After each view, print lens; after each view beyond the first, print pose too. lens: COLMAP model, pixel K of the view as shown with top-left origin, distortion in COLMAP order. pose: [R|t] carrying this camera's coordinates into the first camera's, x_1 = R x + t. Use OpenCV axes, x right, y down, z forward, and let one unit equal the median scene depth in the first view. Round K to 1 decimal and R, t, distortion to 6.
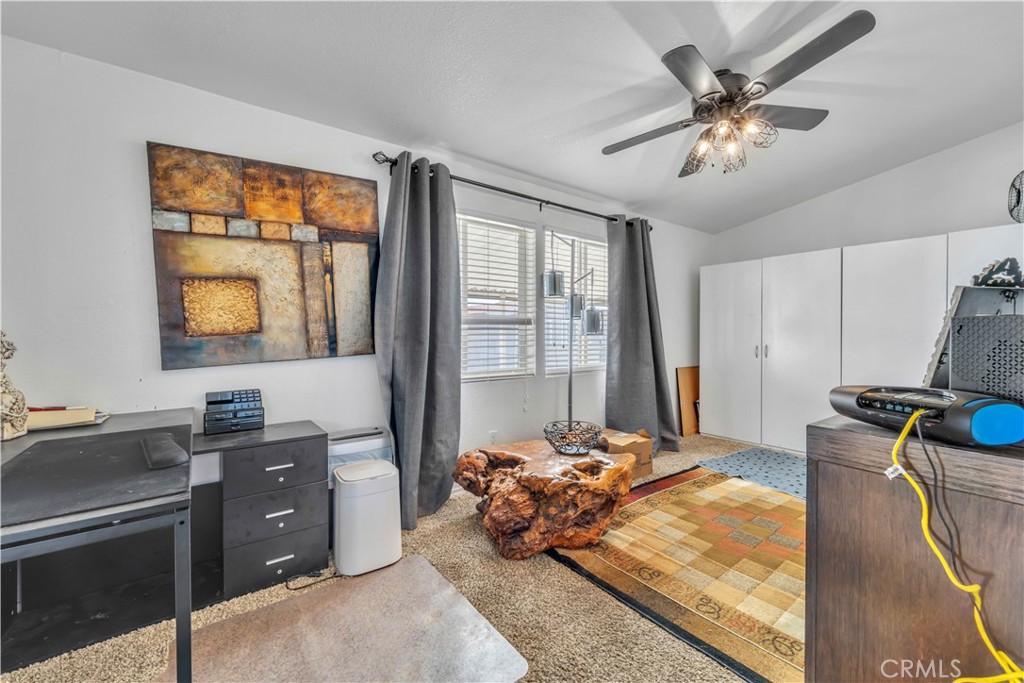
lens RADIAL K [[412.1, 0, 520.5], [0, 412.1, 336.0], [0, 0, 1]] dist [0.004436, -0.000607]
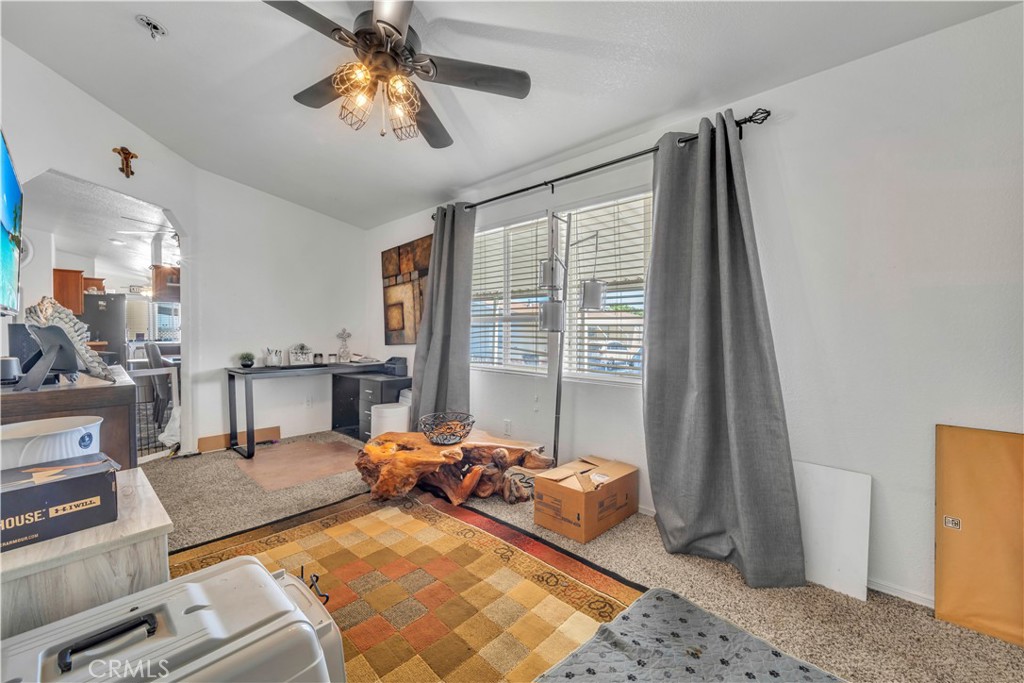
lens RADIAL K [[412.1, 0, 512.5], [0, 412.1, 341.3], [0, 0, 1]] dist [0.004436, -0.000607]
pose [[0.154157, 0.031356, -0.987549, 1.356144], [-0.006113, 0.999507, 0.030782, -0.014100], [0.988027, 0.001292, 0.154273, 1.136145]]
